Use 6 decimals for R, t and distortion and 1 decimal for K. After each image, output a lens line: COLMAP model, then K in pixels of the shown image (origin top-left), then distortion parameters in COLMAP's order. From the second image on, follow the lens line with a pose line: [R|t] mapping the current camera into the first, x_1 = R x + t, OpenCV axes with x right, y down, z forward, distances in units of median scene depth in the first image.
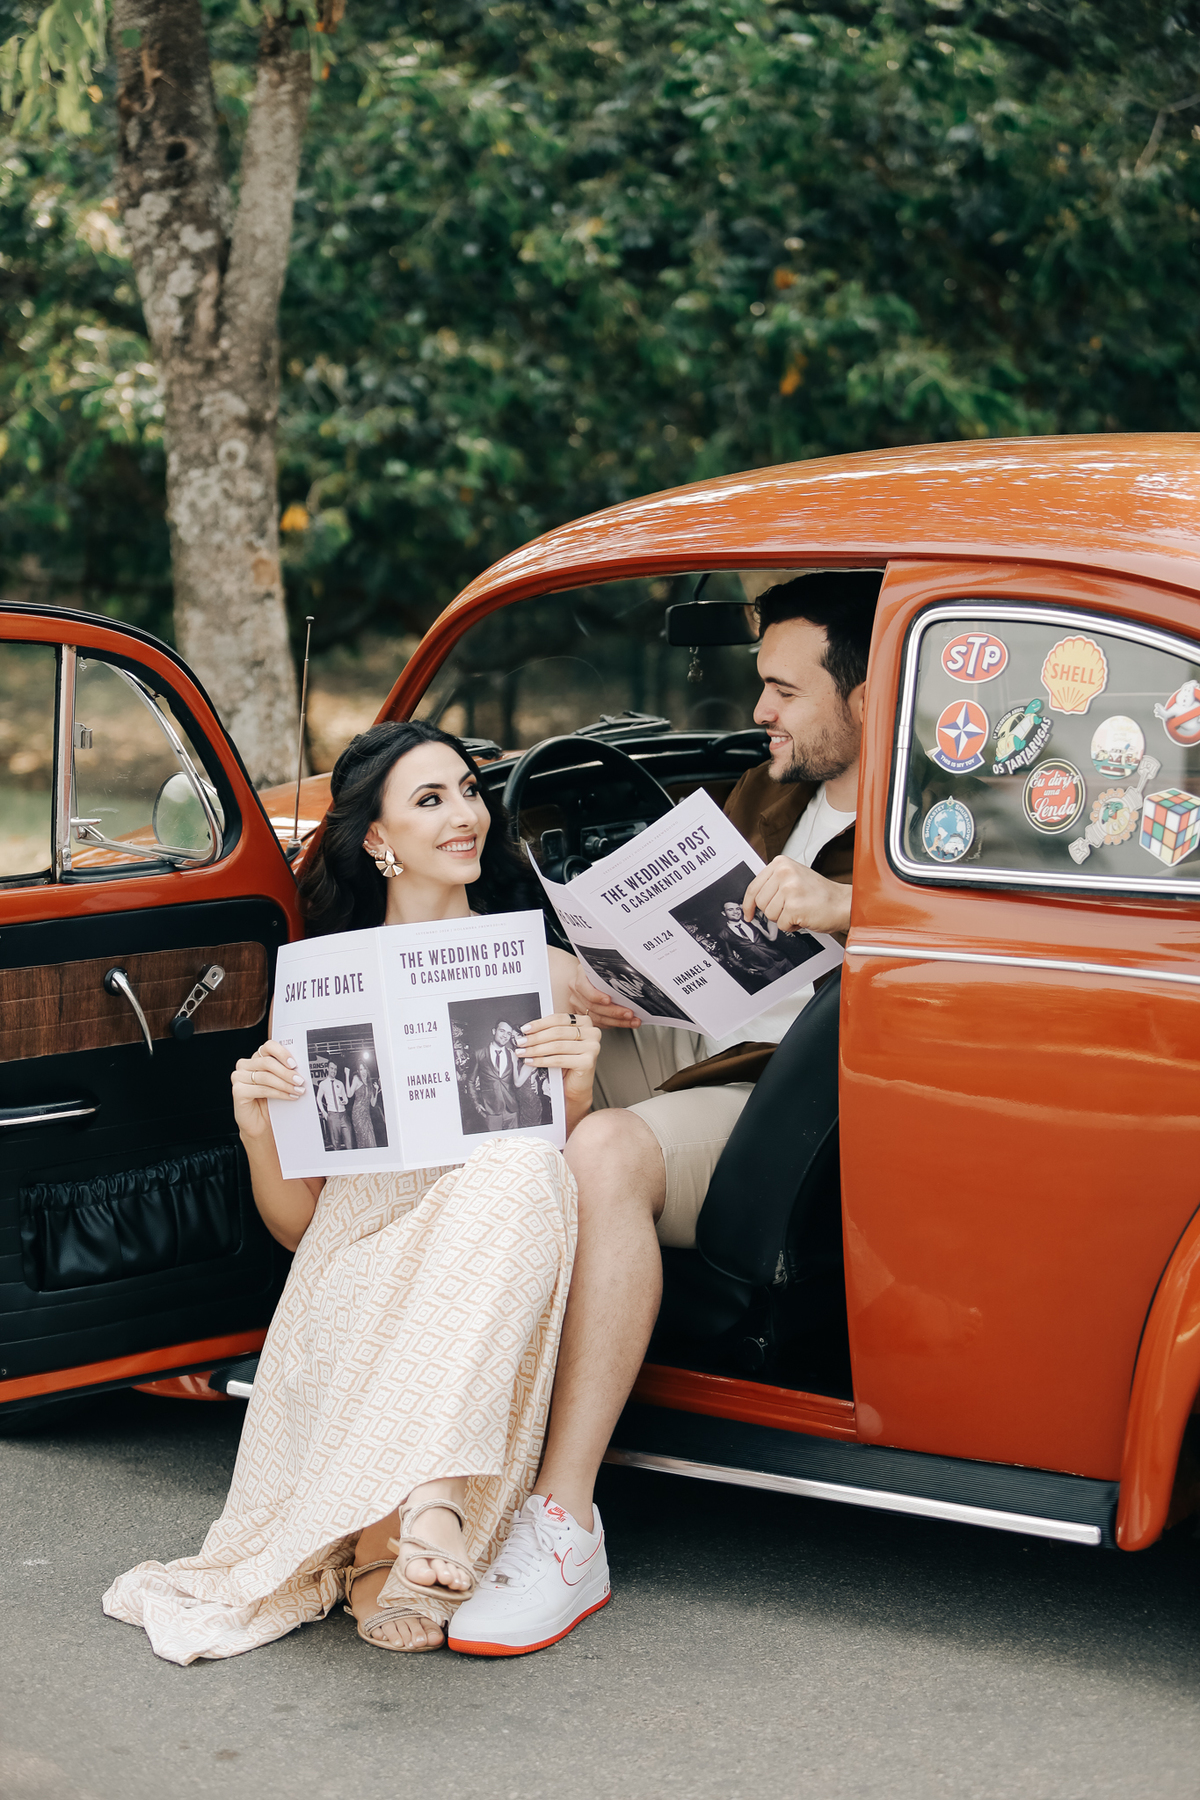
lens RADIAL K [[3749.1, 0, 600.0], [0, 3749.1, 900.0], [0, 0, 1]] dist [-0.195514, -0.164948]
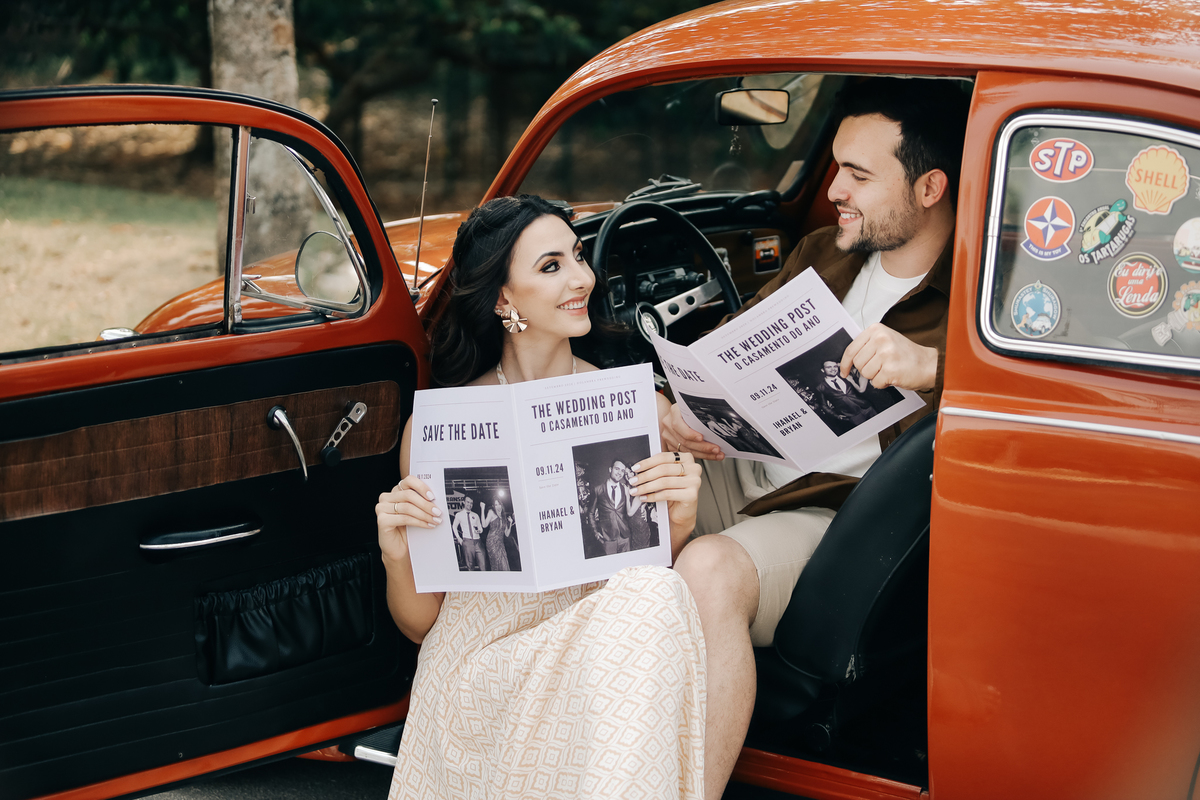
lens RADIAL K [[2499.4, 0, 600.0], [0, 2499.4, 400.0], [0, 0, 1]] dist [-0.195514, -0.164948]
pose [[0.995946, 0.009068, 0.089496, -0.100835], [-0.015072, 0.997663, 0.066640, -0.036988], [-0.088682, -0.067719, 0.993755, 0.232109]]
